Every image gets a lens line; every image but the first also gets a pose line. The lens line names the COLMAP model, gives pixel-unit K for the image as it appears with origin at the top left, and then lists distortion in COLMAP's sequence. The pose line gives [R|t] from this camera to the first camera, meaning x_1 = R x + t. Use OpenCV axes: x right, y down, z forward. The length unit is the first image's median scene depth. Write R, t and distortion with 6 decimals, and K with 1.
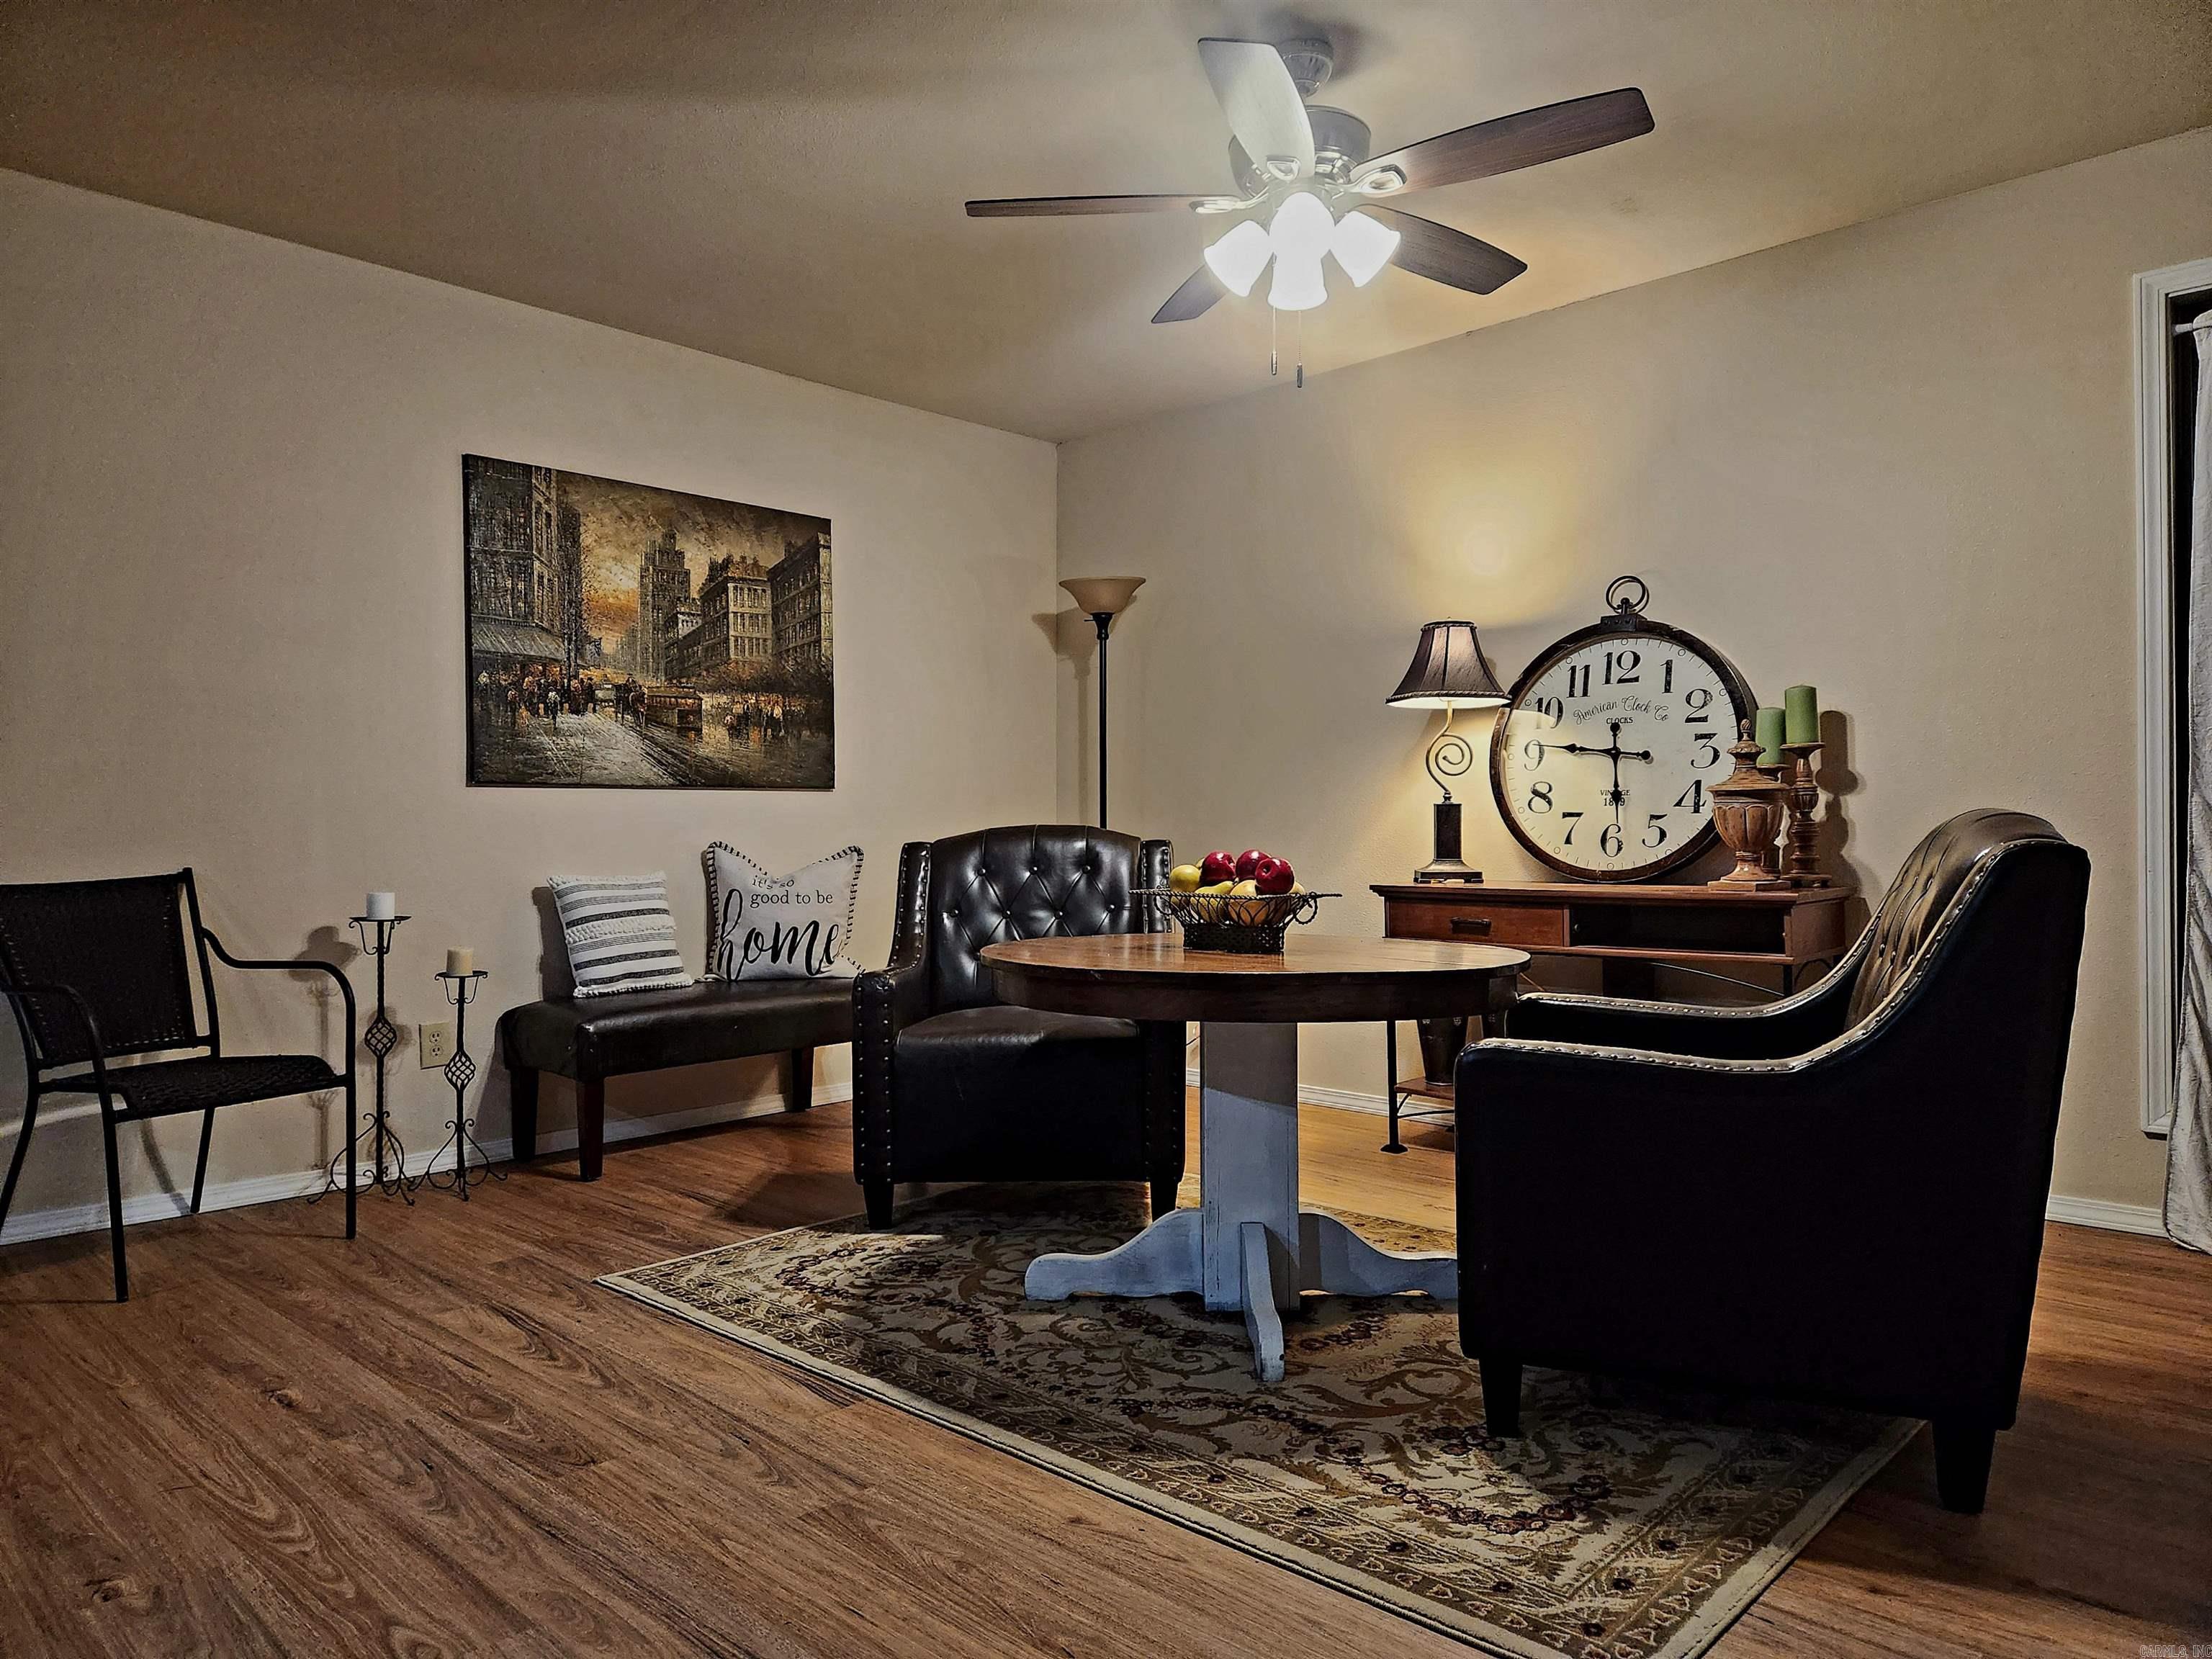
lens RADIAL K [[1454.8, 0, 1115.7], [0, 1454.8, 823.3], [0, 0, 1]] dist [0.075122, -0.056665]
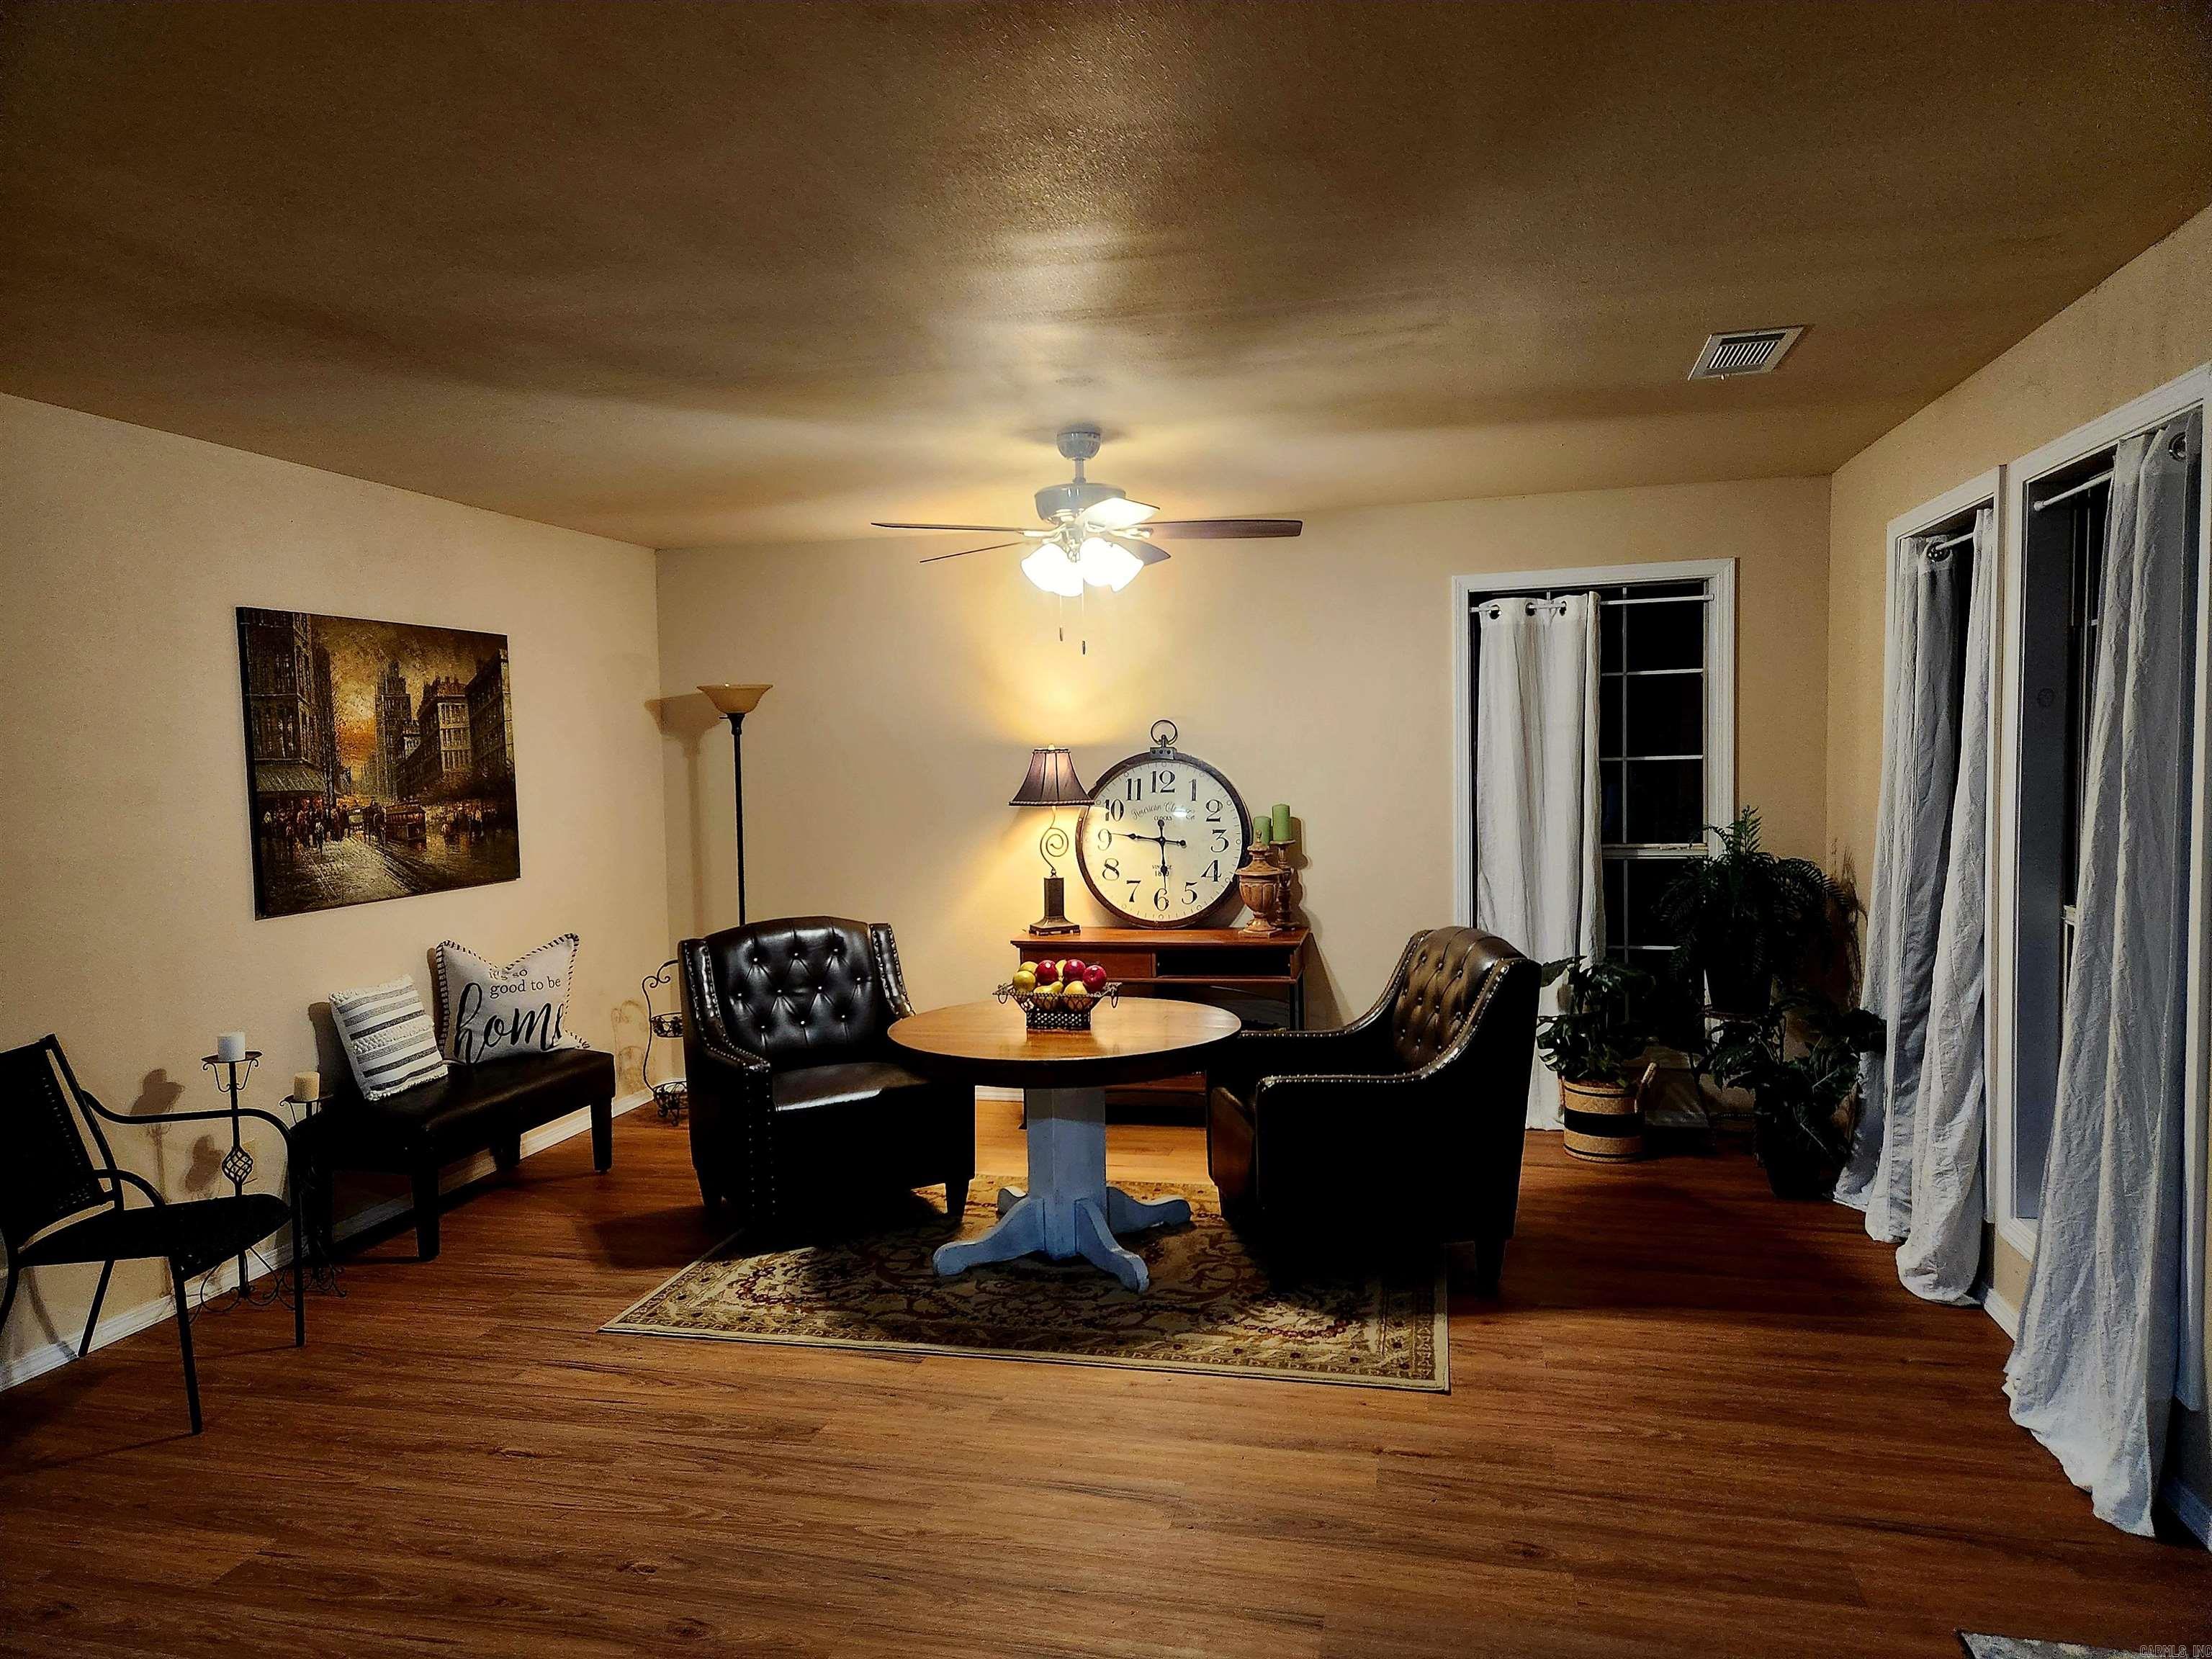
lens RADIAL K [[1454.8, 0, 1094.3], [0, 1454.8, 828.3], [0, 0, 1]] dist [0.075122, -0.056665]
pose [[0.863815, -0.040891, 0.502146, -0.466462], [0.013309, 0.998205, 0.058392, -0.150627], [-0.503633, -0.043757, 0.862809, -0.237622]]
